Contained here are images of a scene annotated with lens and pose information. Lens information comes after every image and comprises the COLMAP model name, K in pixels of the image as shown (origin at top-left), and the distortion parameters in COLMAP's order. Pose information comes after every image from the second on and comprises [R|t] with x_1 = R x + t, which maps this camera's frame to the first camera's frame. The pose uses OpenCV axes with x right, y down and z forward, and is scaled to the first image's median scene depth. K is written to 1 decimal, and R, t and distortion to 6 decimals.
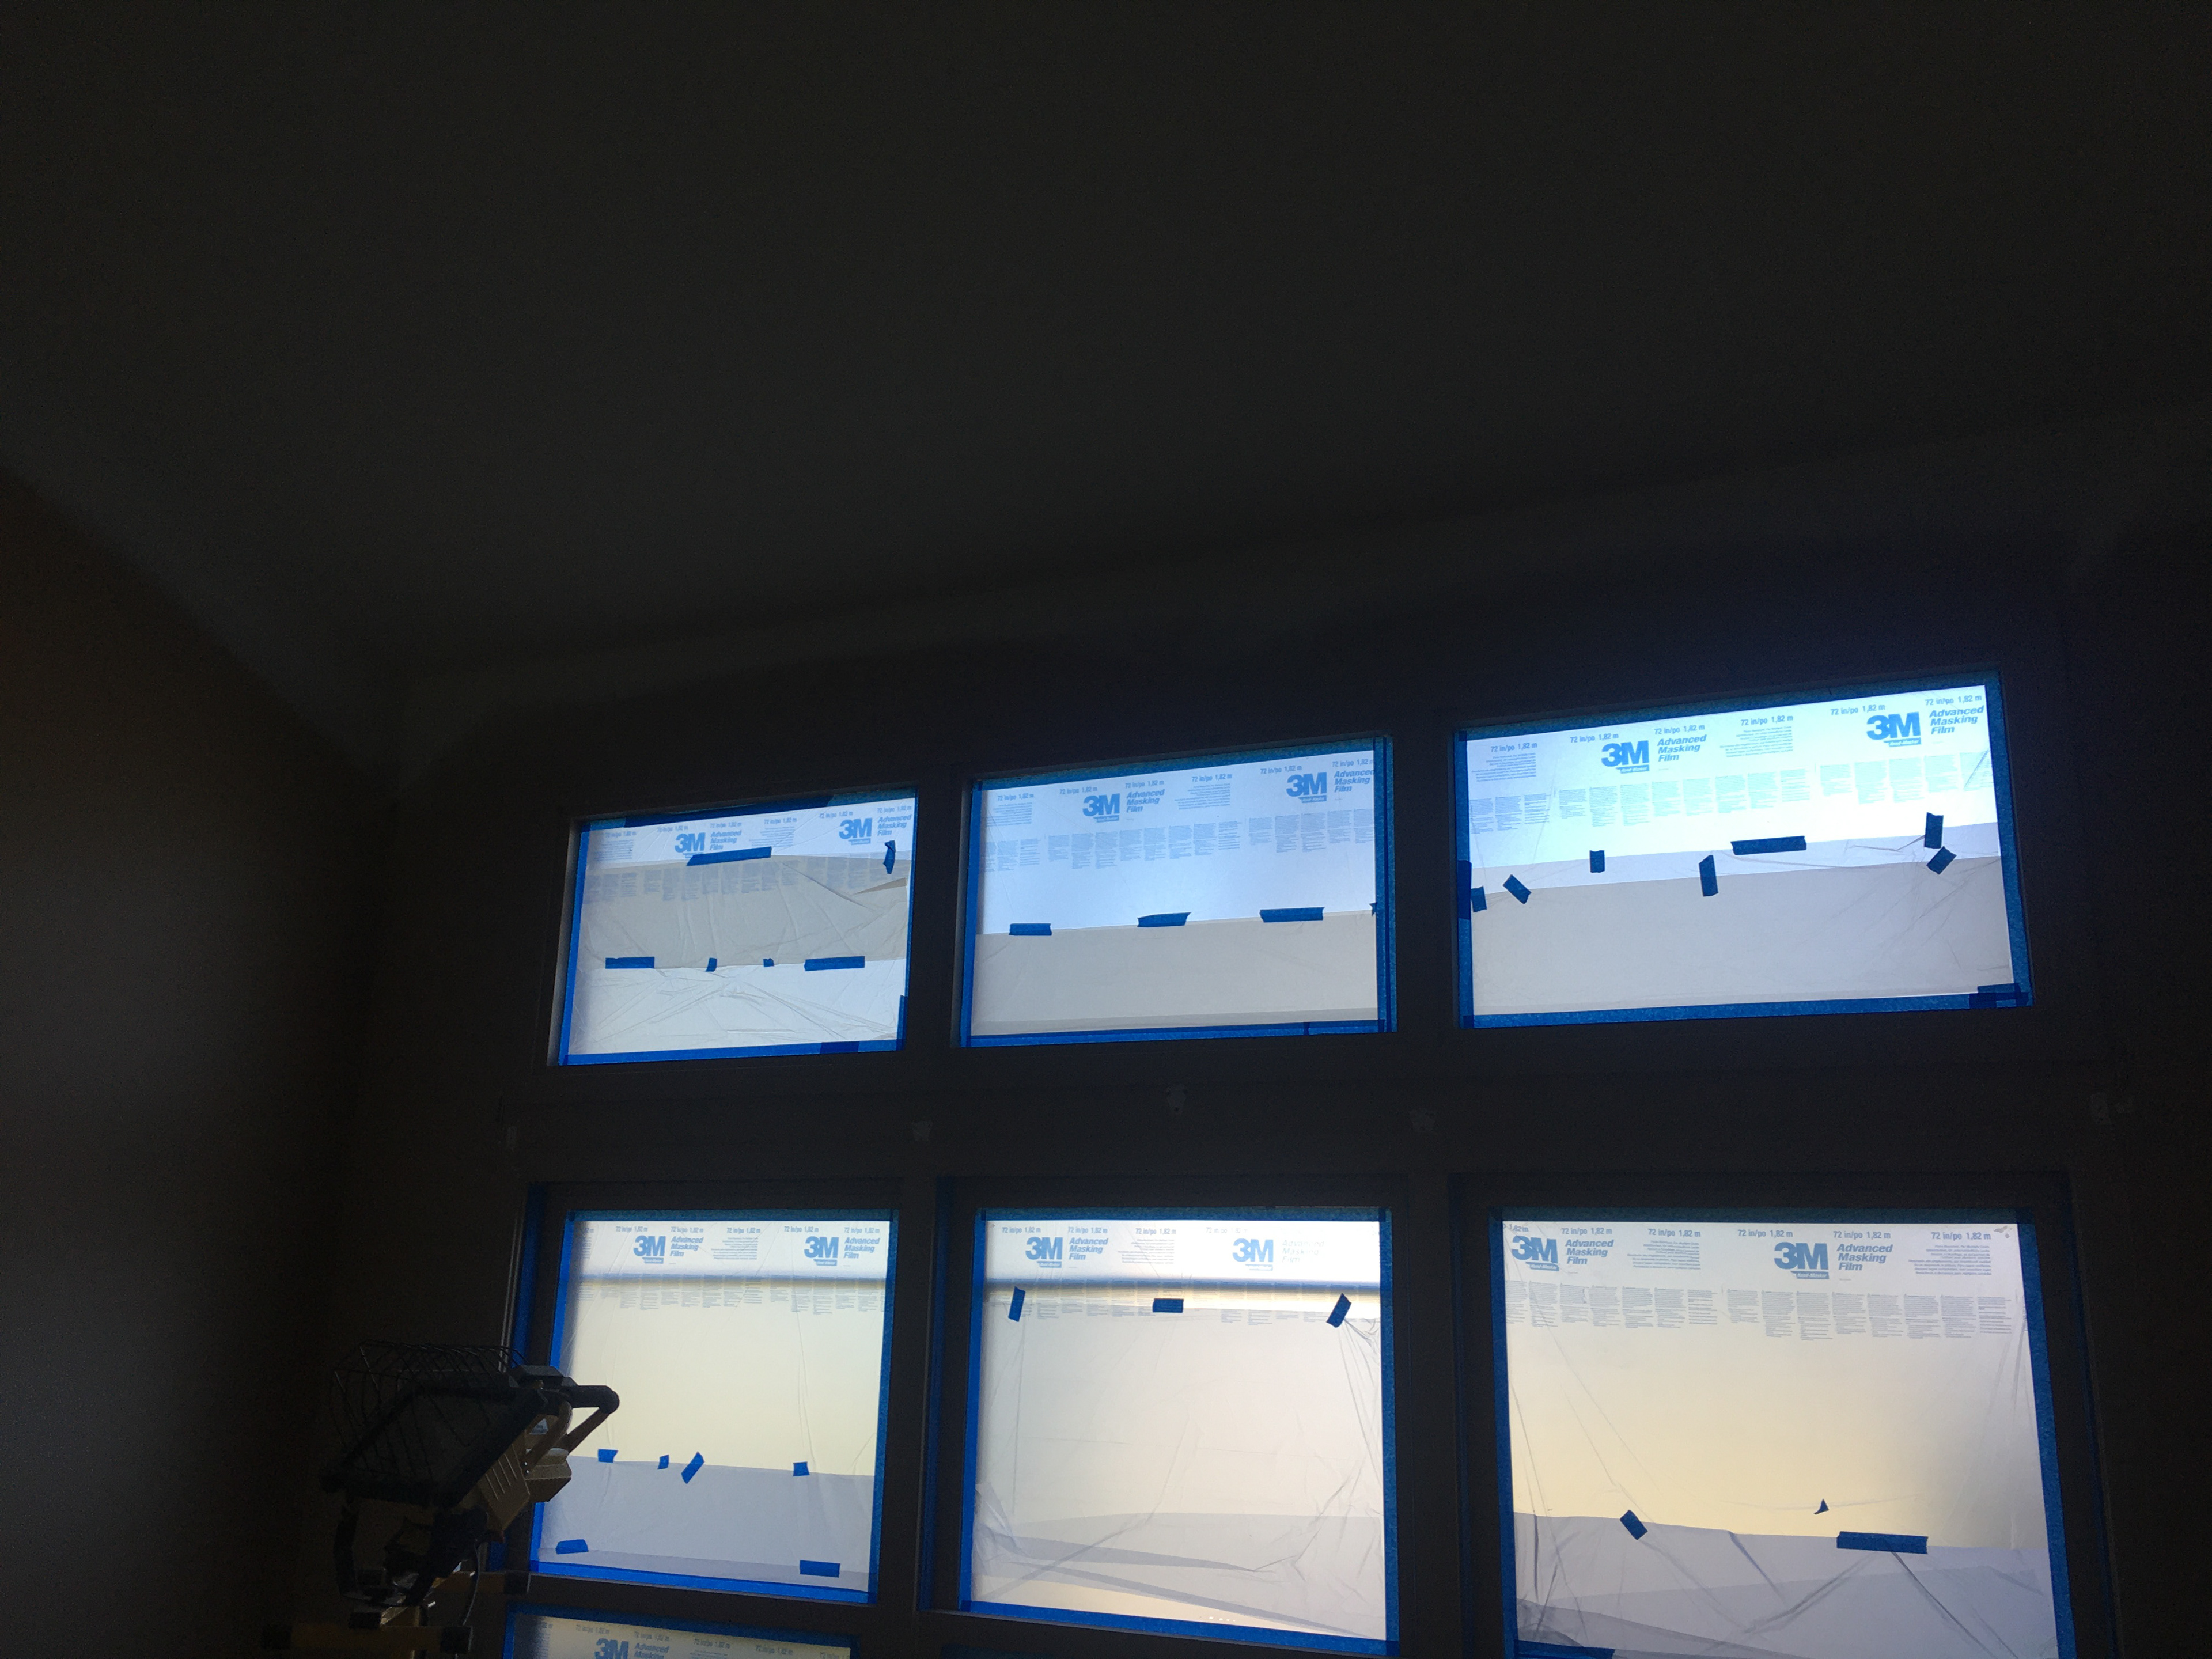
lens RADIAL K [[1901.7, 0, 1095.8], [0, 1901.7, 833.6], [0, 0, 1]] dist [0.074046, -0.096894]
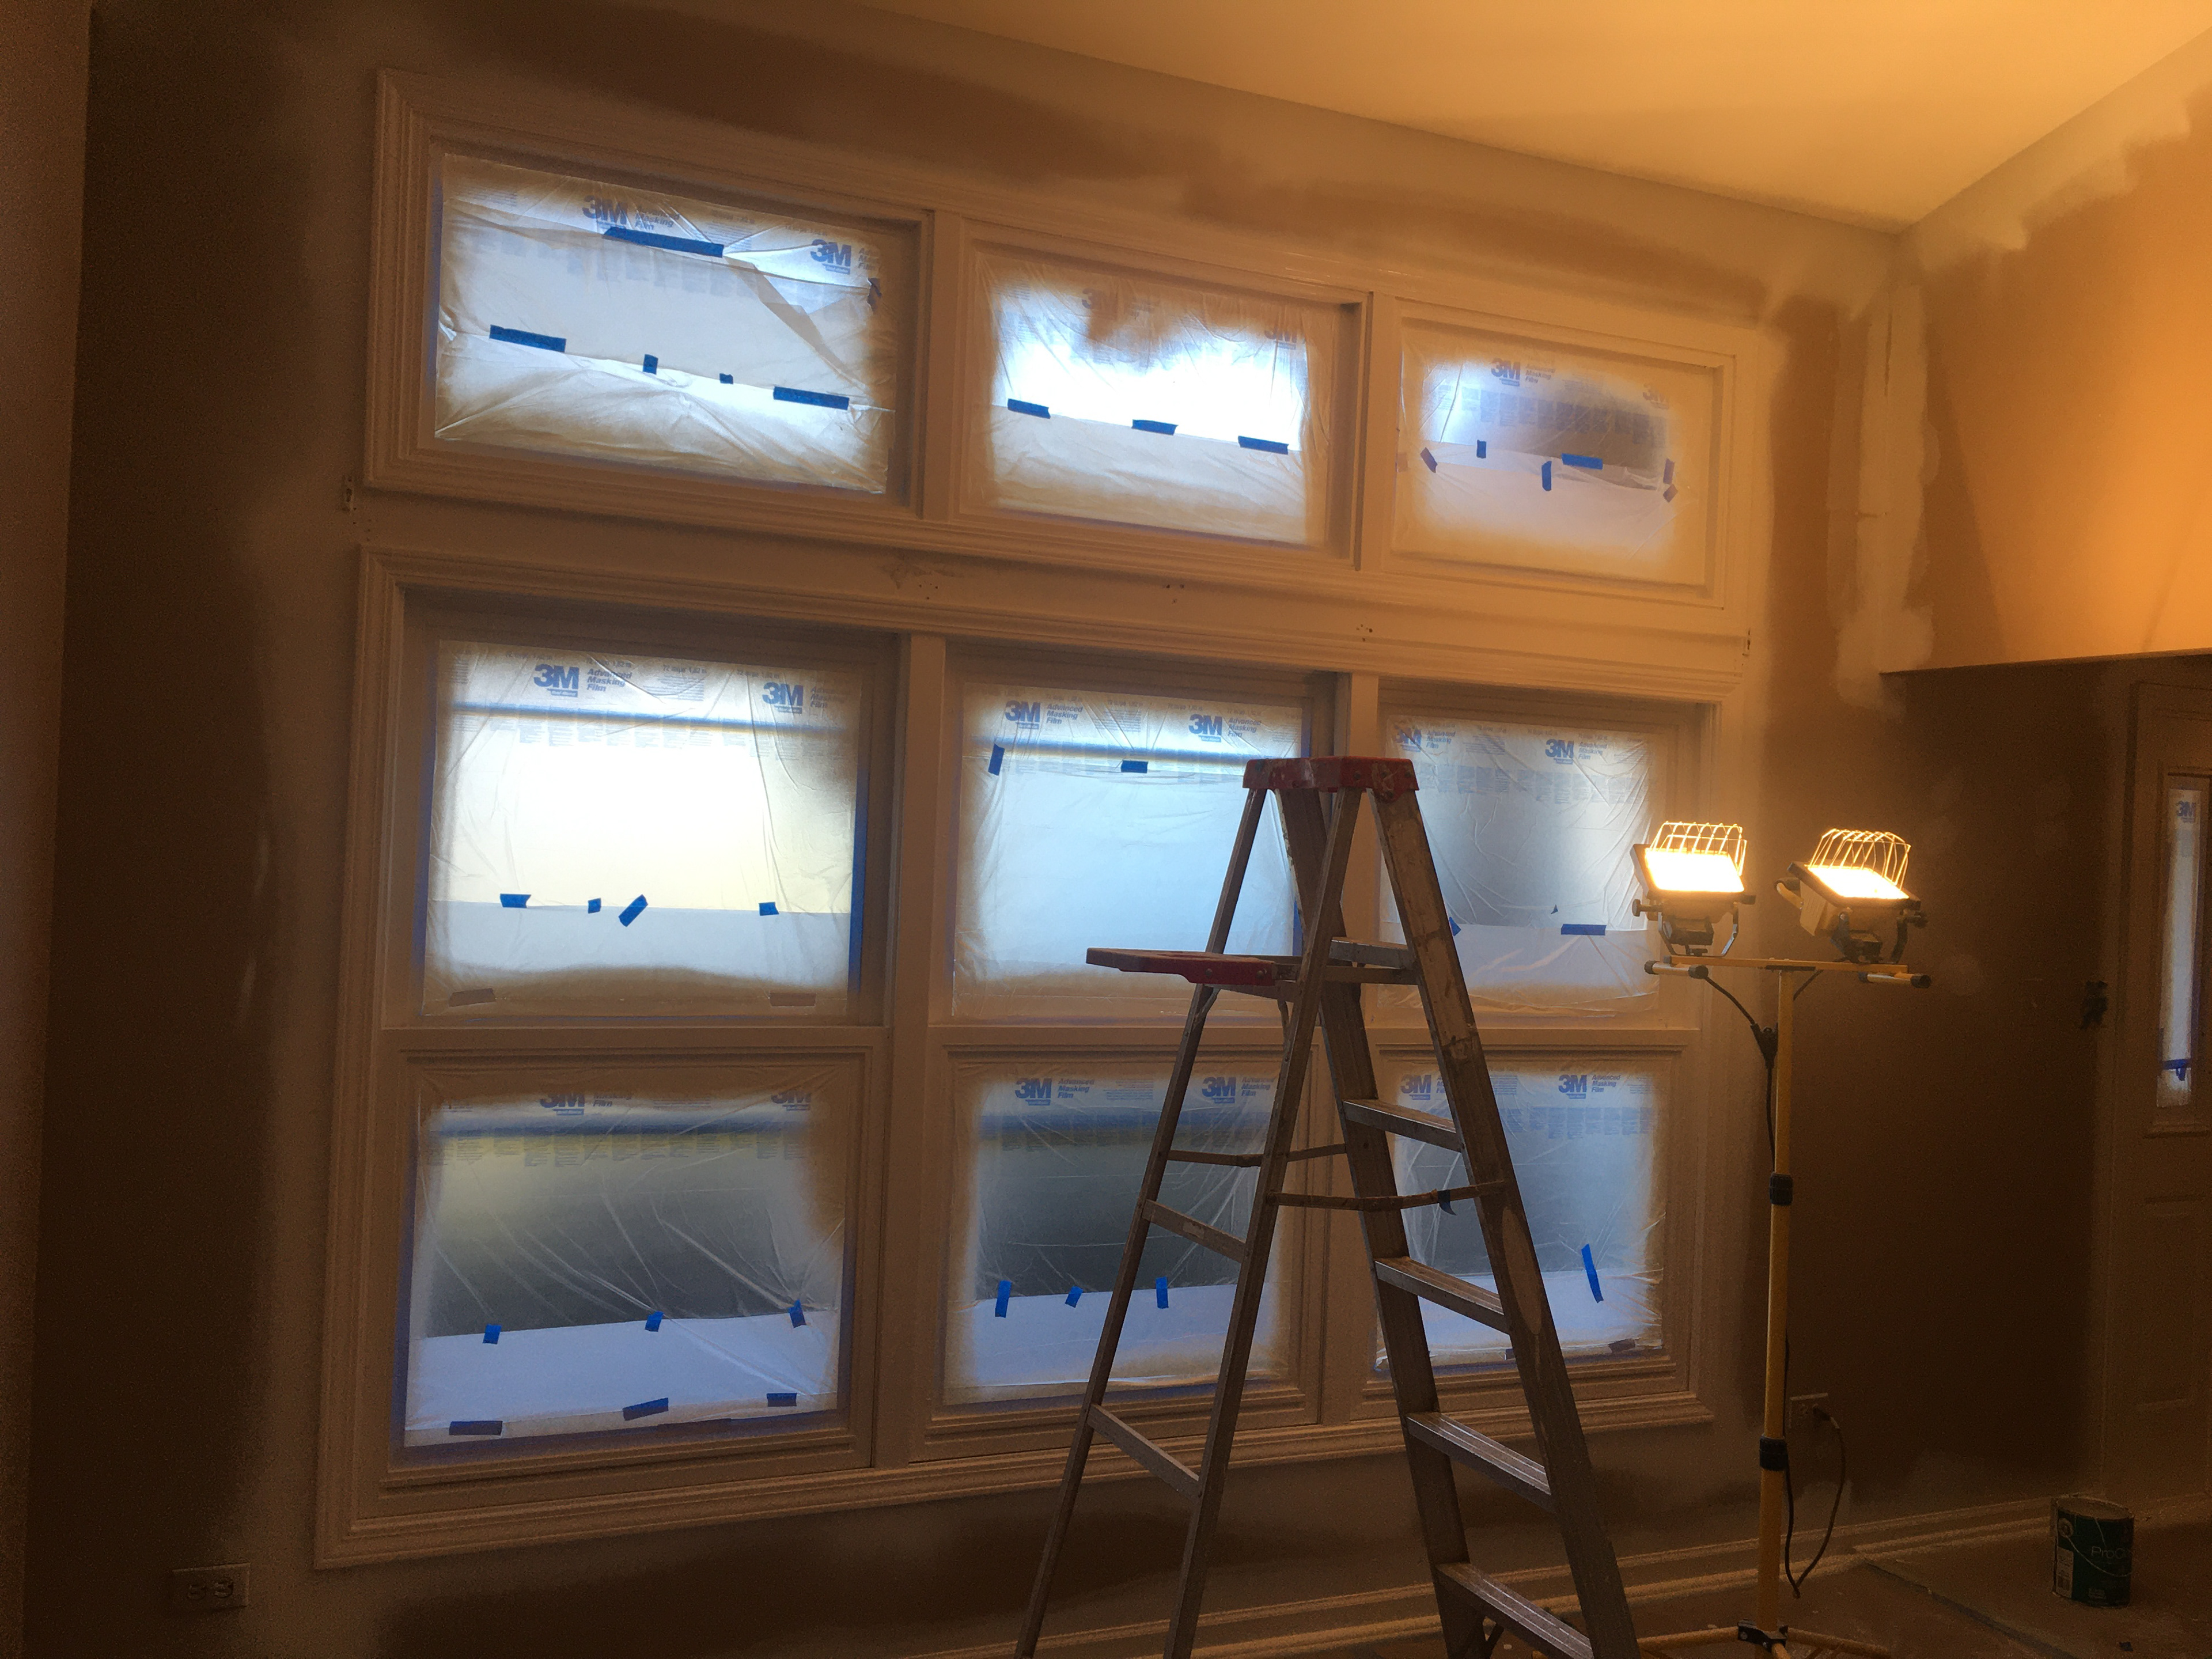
lens RADIAL K [[1901.7, 0, 1095.8], [0, 1901.7, 833.6], [0, 0, 1]] dist [0.074046, -0.096894]
pose [[0.648781, -0.006327, 0.760949, -0.801362], [-0.228010, 0.952407, 0.202318, 0.052996], [-0.726013, -0.304764, 0.616461, 0.272413]]
